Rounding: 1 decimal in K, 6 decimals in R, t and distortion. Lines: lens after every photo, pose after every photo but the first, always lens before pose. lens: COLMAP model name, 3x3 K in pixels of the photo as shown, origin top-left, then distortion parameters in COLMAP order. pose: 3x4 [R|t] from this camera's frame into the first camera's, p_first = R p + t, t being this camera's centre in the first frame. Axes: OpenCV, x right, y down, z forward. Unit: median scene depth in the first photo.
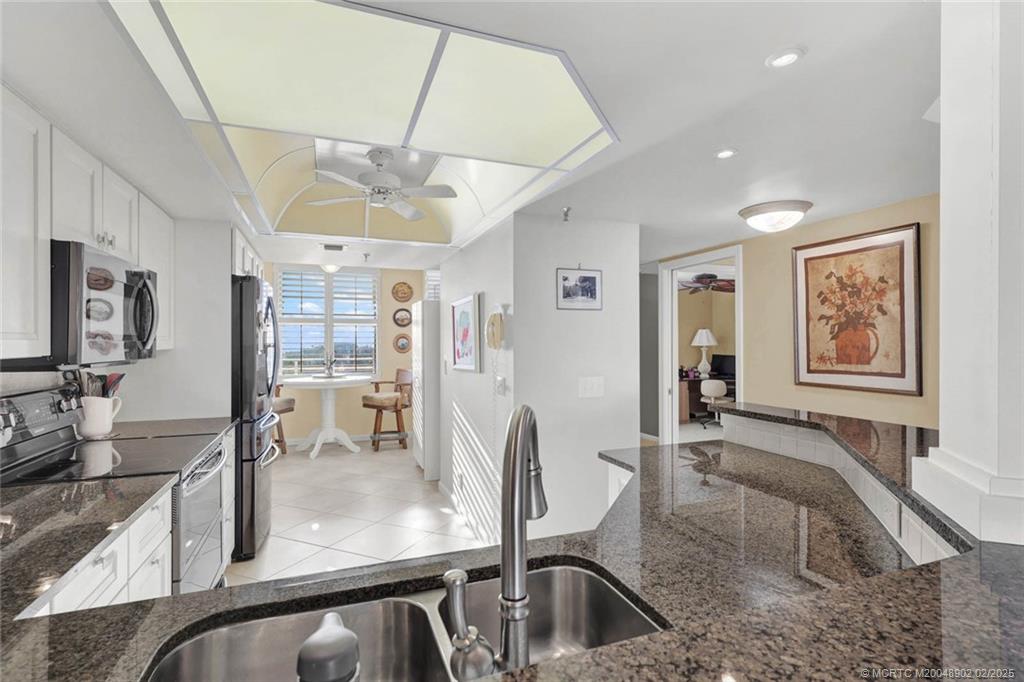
lens RADIAL K [[499.1, 0, 522.0], [0, 499.1, 339.2], [0, 0, 1]] dist [-0.000164, 0.002254]
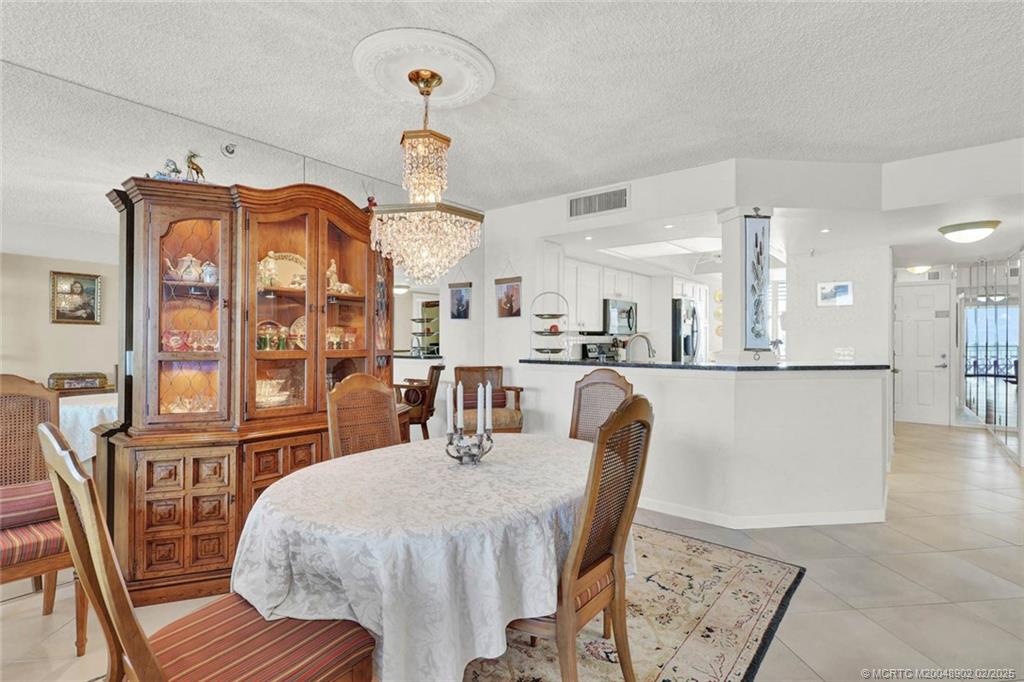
lens RADIAL K [[499.1, 0, 513.3], [0, 499.1, 339.0], [0, 0, 1]] dist [-0.000164, 0.002254]
pose [[0.496125, 0.001476, -0.868250, 0.955621], [0.003458, 0.999987, 0.003676, 0.037038], [0.868244, -0.004826, 0.496114, -0.688959]]
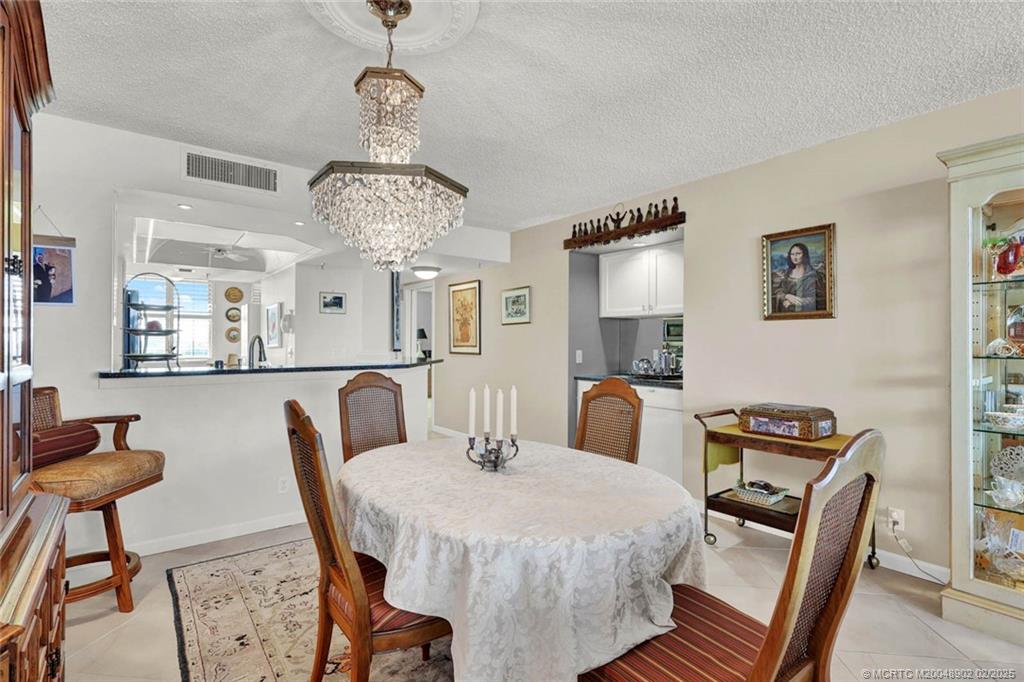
lens RADIAL K [[499.1, 0, 518.3], [0, 499.1, 340.1], [0, 0, 1]] dist [-0.000164, 0.002254]
pose [[0.962006, 0.008768, 0.272886, 0.266995], [-0.008963, 0.999960, -0.000535, 0.036681], [-0.272880, -0.001931, 0.962046, -1.015272]]
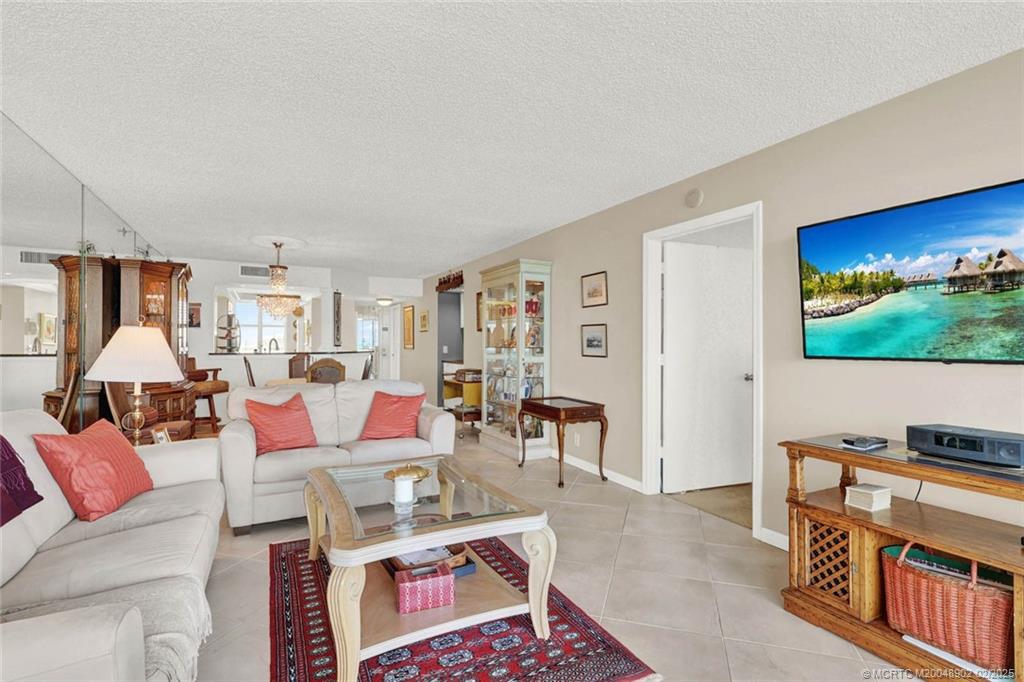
lens RADIAL K [[499.1, 0, 526.4], [0, 499.1, 342.8], [0, 0, 1]] dist [-0.000164, 0.002254]
pose [[0.994370, 0.006780, 0.105748, 1.021182], [-0.007579, 0.999946, 0.007160, 0.023094], [-0.105693, -0.007921, 0.994367, -2.437682]]
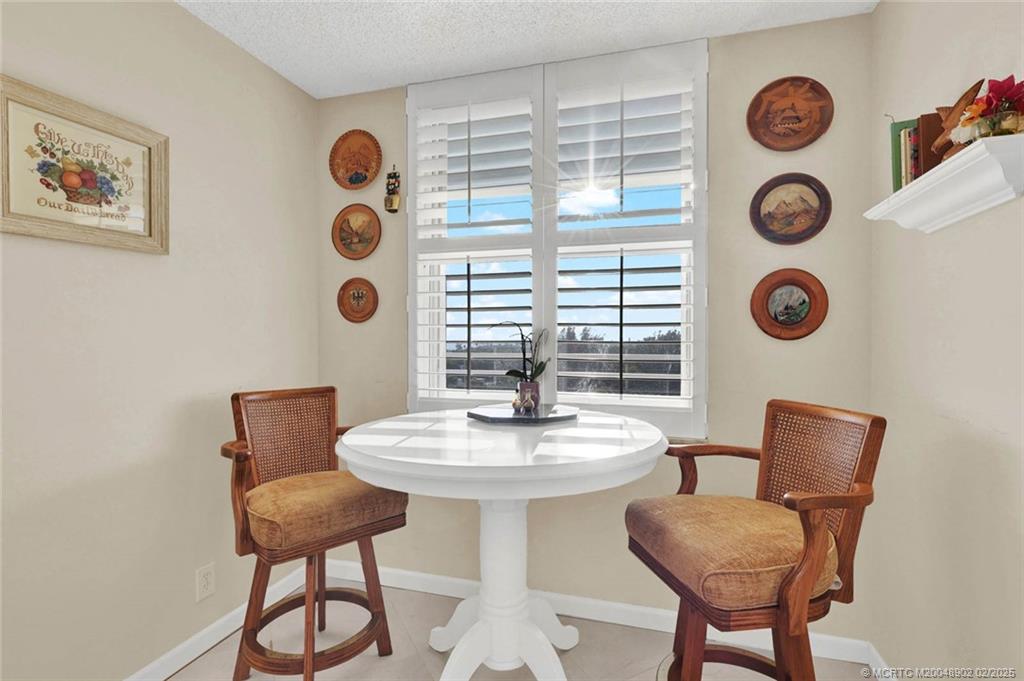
lens RADIAL K [[499.1, 0, 521.8], [0, 499.1, 343.2], [0, 0, 1]] dist [-0.000164, 0.002254]
pose [[0.800930, 0.010166, -0.598672, -0.443058], [-0.001435, 0.999886, 0.015058, 0.059518], [0.598757, -0.011202, 0.800853, 1.600601]]
